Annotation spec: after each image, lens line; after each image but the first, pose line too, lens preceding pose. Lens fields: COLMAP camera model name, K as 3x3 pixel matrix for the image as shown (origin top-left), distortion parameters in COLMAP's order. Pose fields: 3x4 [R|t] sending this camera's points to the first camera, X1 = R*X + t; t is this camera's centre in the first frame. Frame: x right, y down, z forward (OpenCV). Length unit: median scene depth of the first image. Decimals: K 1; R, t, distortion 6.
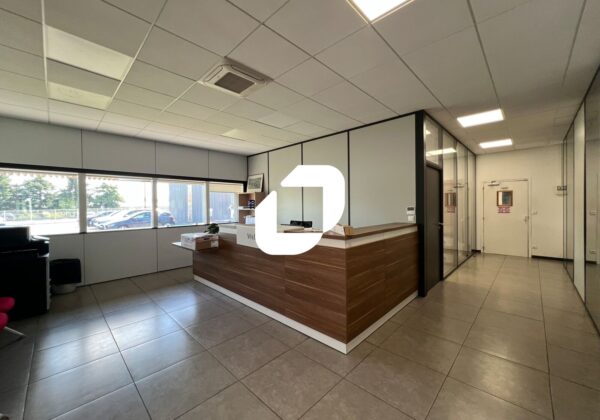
lens RADIAL K [[238.8, 0, 299.3], [0, 238.8, 207.4], [0, 0, 1]] dist [-0.000332, -0.000086]
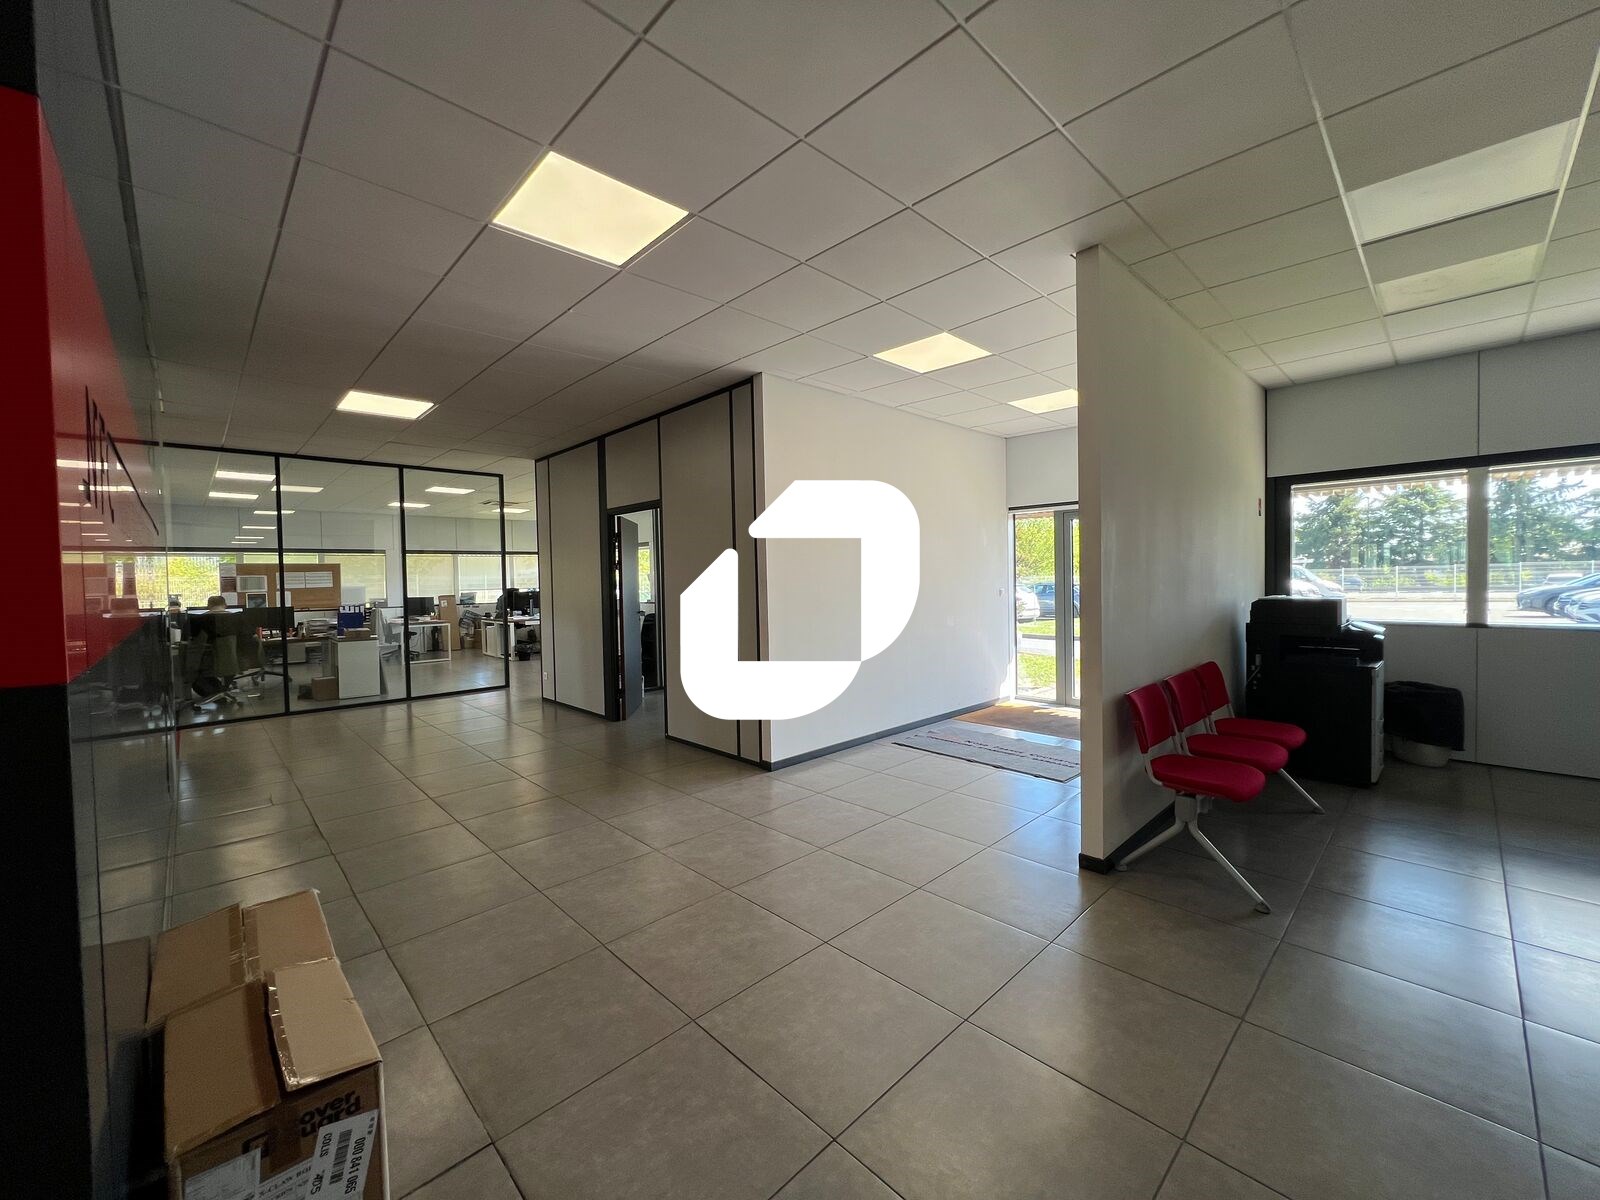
lens RADIAL K [[638.1, 0, 798.3], [0, 638.1, 593.3], [0, 0, 1]] dist [-0.002776, 0.000559]
pose [[-0.031379, 0.038194, -0.998778, 0.138482], [0.014849, 0.999177, 0.037742, 0.000705], [0.999397, -0.013646, -0.031920, -0.046012]]
